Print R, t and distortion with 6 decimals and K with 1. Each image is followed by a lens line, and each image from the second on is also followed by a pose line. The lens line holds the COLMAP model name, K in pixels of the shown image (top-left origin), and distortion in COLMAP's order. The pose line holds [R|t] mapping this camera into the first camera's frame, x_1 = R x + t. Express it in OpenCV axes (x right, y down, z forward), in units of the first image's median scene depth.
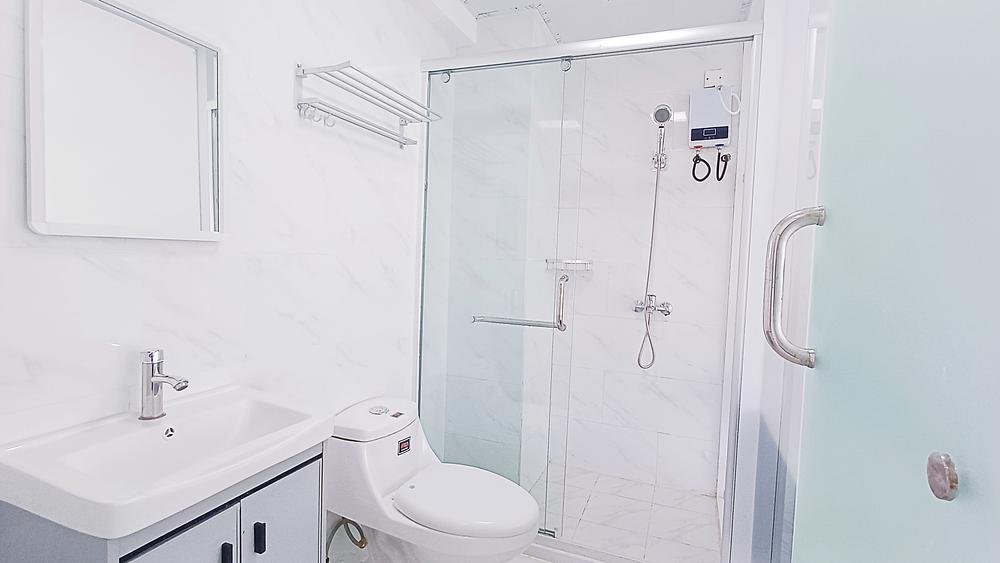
lens RADIAL K [[485.0, 0, 500.0], [0, 485.0, 281.5], [0, 0, 1]] dist [-0.001750, 0.000509]
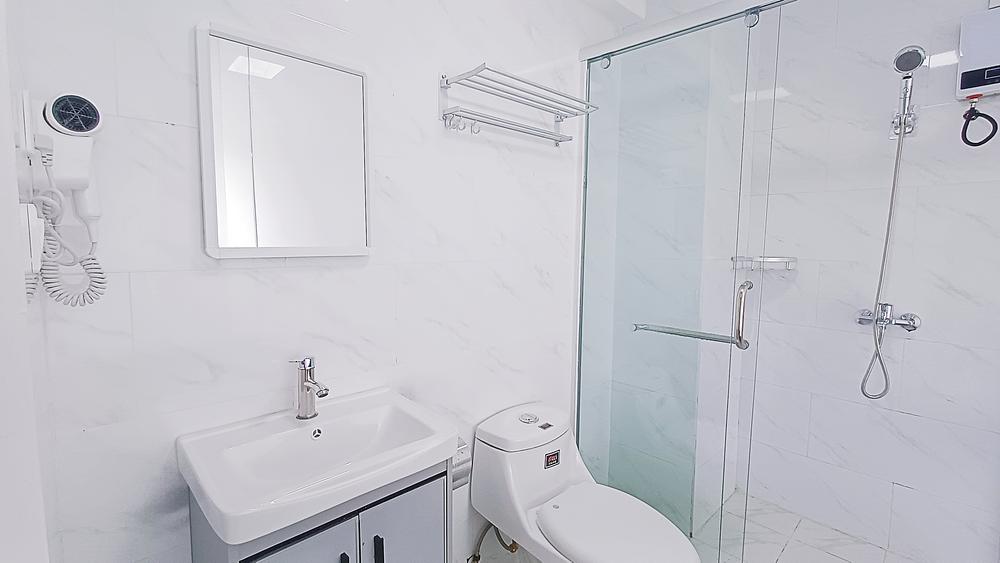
lens RADIAL K [[455.7, 0, 500.0], [0, 455.7, 281.5], [0, 0, 1]] dist [0.000929, 0.000719]
pose [[0.913545, 0.011175, -0.406584, 0.063844], [0.000511, 0.999590, 0.028621, -0.034737], [0.406738, -0.026354, 0.913165, 0.129246]]
